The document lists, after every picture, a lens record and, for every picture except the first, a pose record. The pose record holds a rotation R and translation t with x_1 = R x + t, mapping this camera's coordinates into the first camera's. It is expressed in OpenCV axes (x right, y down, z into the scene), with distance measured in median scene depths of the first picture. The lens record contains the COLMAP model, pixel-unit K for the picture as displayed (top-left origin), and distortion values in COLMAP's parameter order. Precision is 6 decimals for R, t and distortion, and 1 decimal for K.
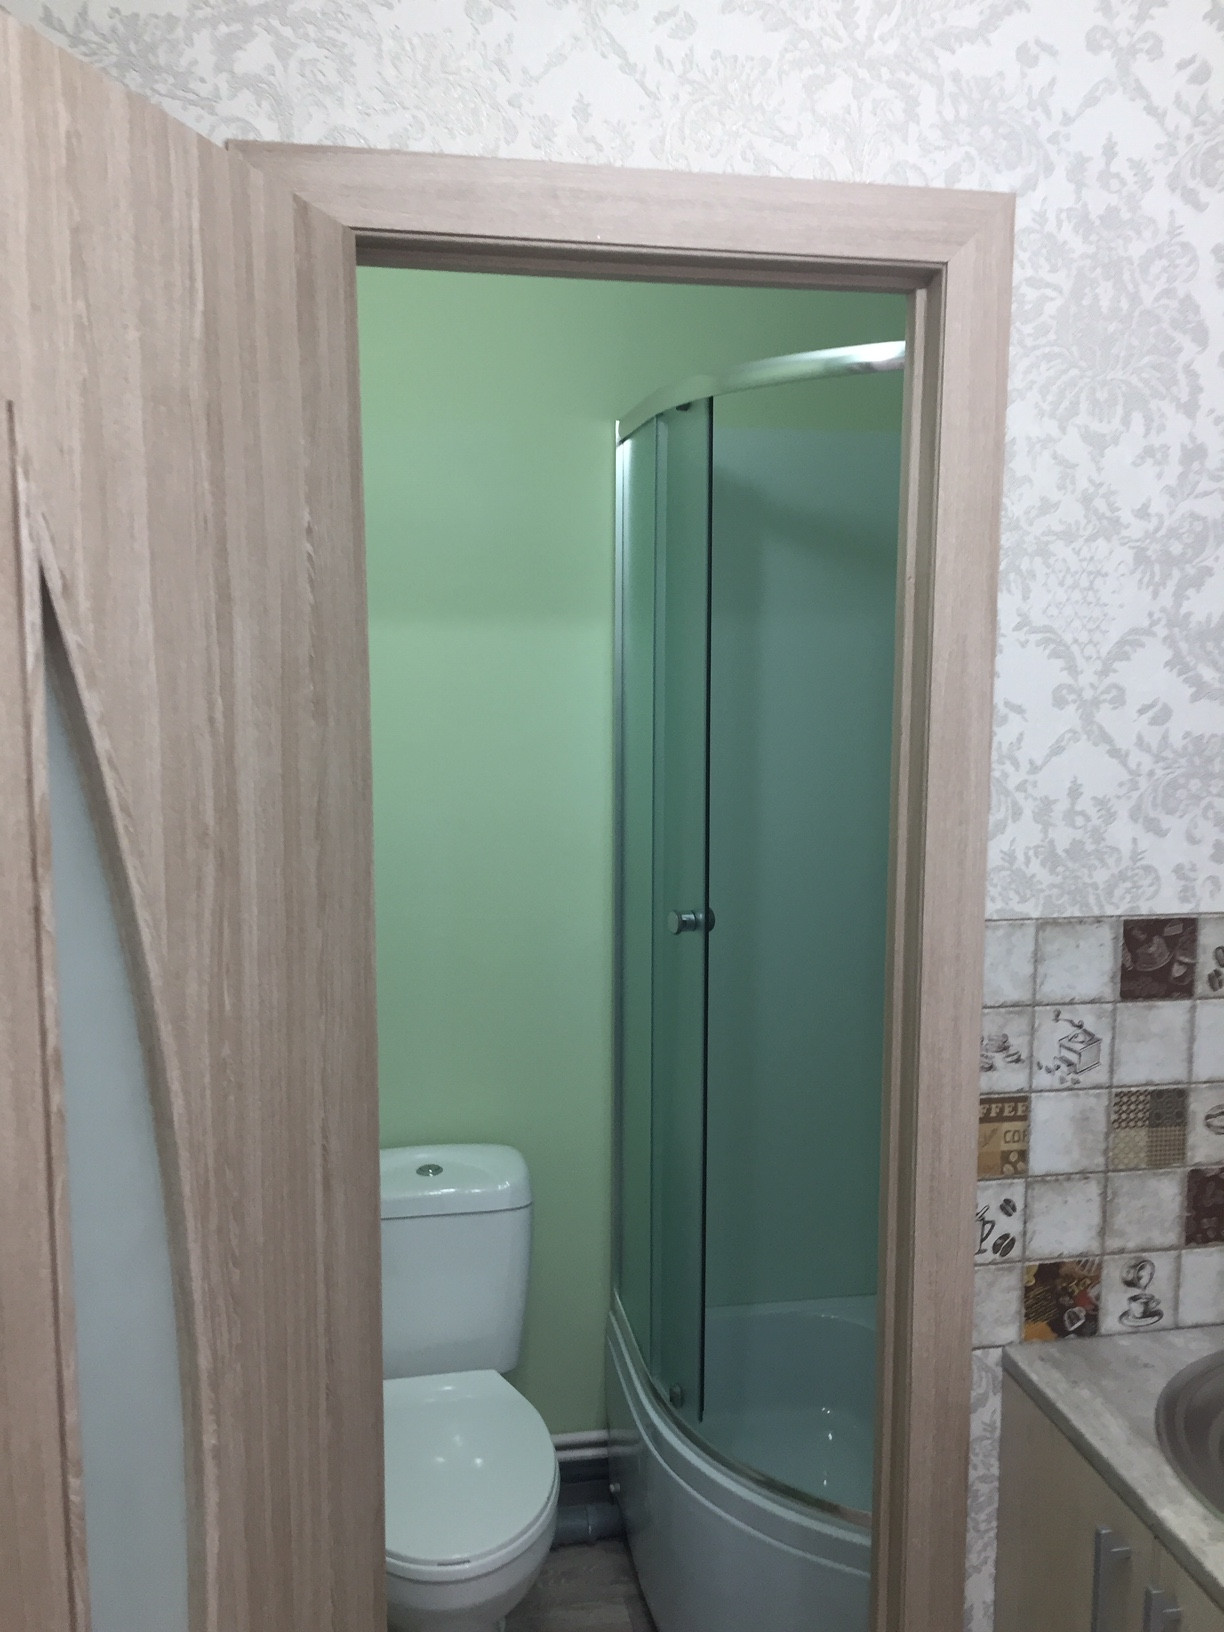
lens RADIAL K [[1391.7, 0, 617.7], [0, 1391.7, 836.9], [0, 0, 1]] dist [0.084748, -0.106700]
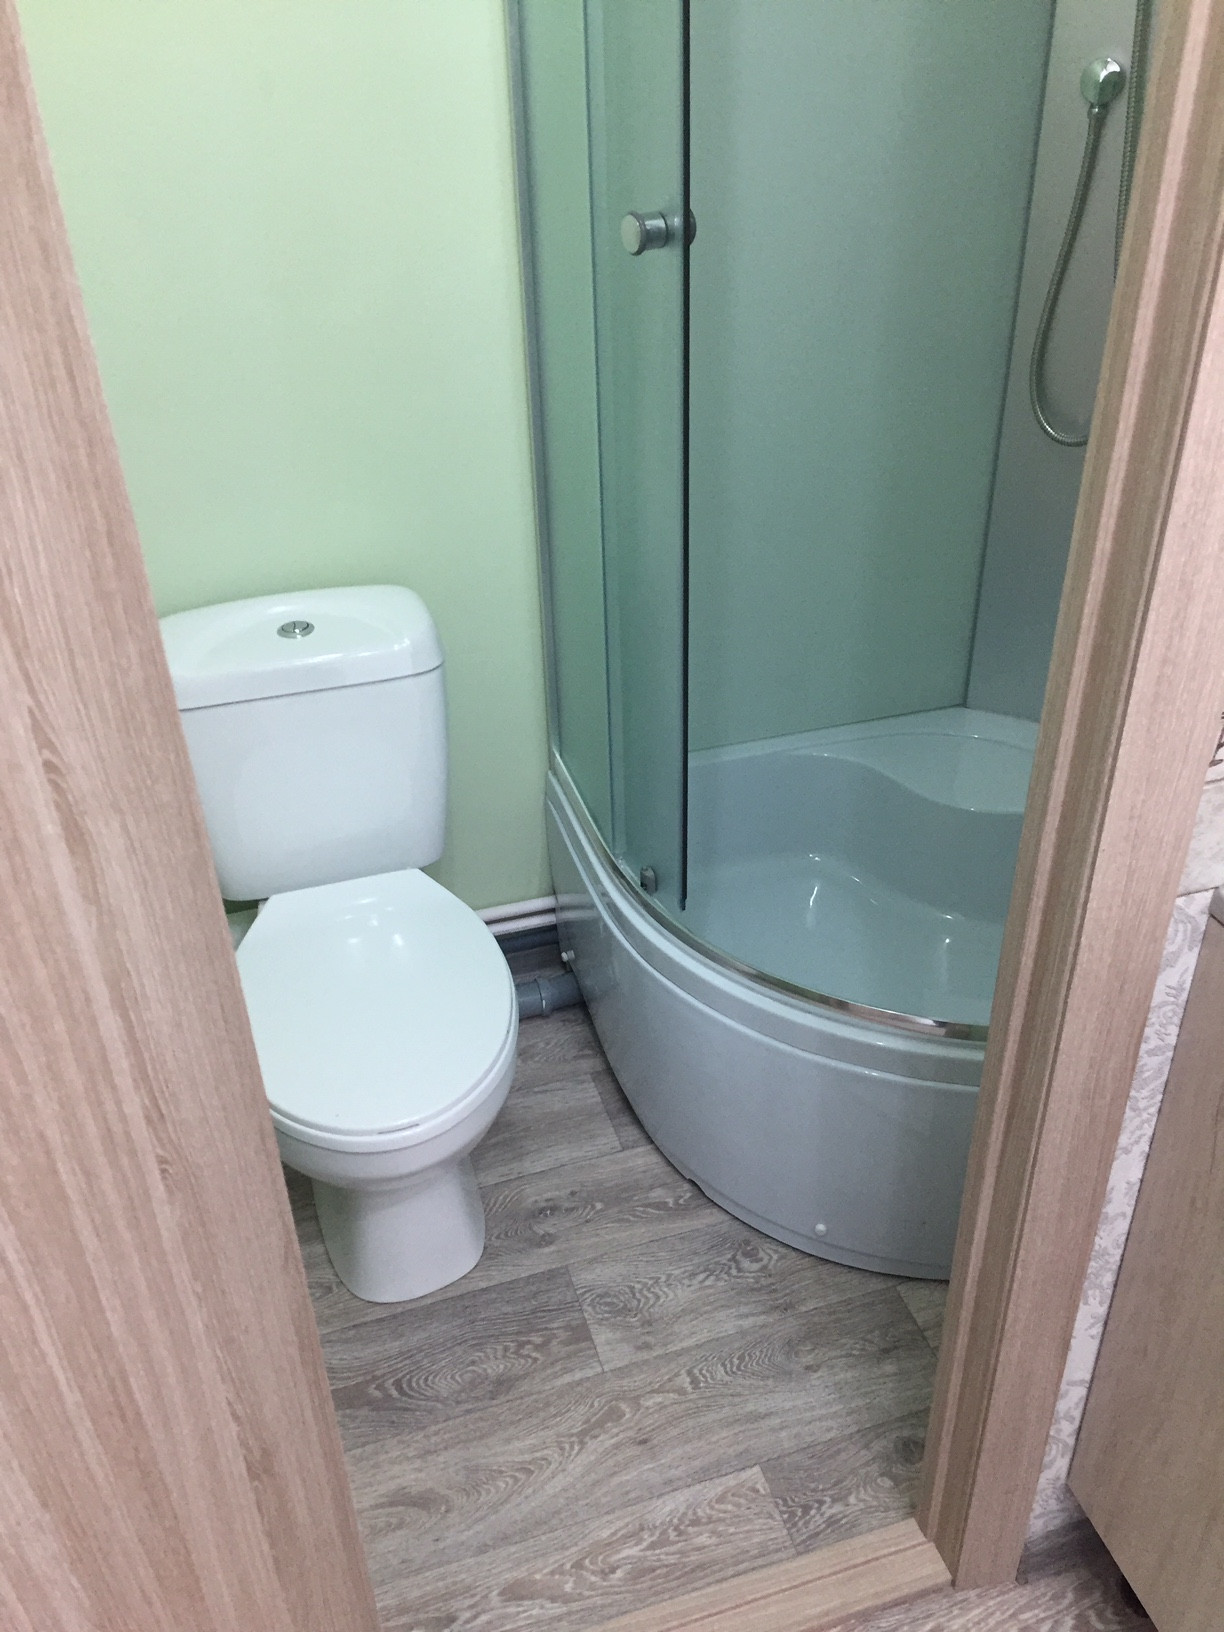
lens RADIAL K [[1391.7, 0, 620.6], [0, 1391.7, 831.7], [0, 0, 1]] dist [0.084748, -0.106700]
pose [[0.993397, -0.084957, 0.077097, -0.049616], [0.043533, 0.900907, 0.431824, 0.041423], [-0.106144, -0.425616, 0.898657, 0.441742]]
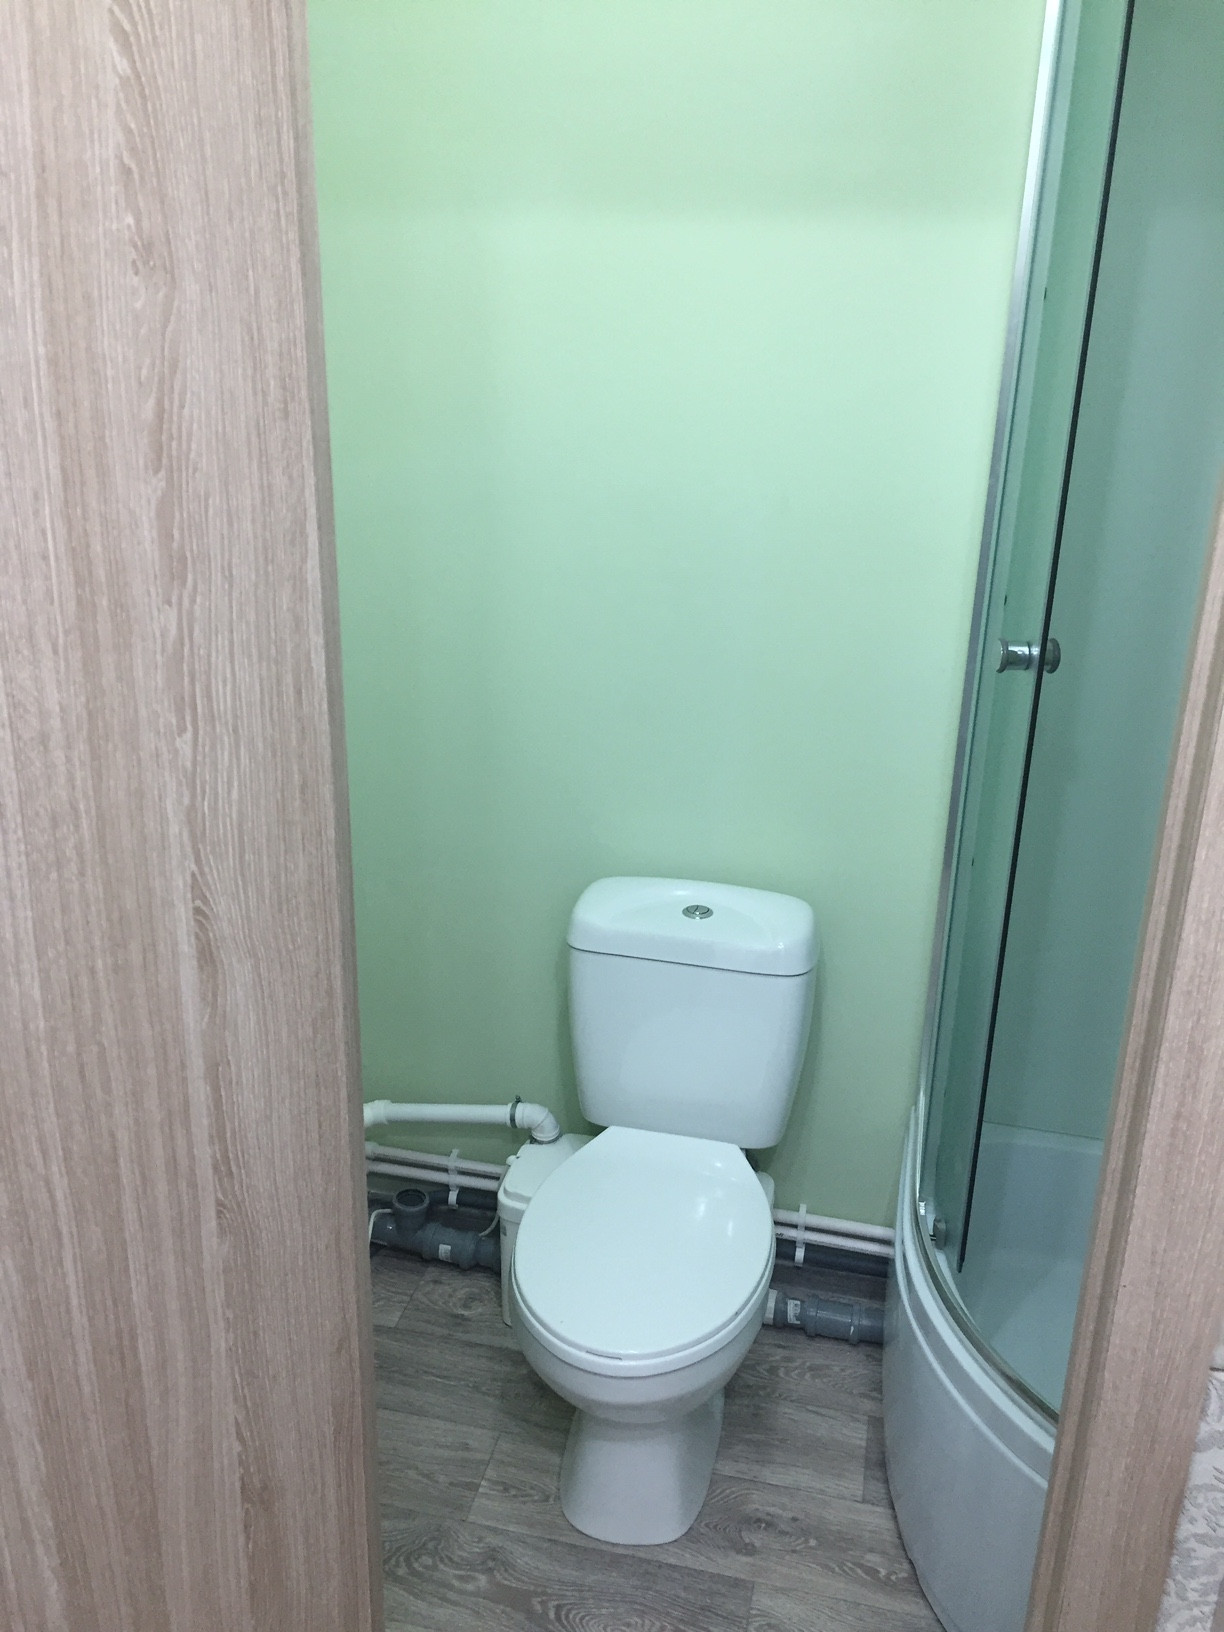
lens RADIAL K [[1391.7, 0, 604.9], [0, 1391.7, 832.3], [0, 0, 1]] dist [0.084748, -0.106700]
pose [[0.912487, 0.162566, -0.375420, 0.195811], [-0.077858, 0.969894, 0.230748, -0.001905], [0.401629, -0.181325, 0.897672, 0.343790]]
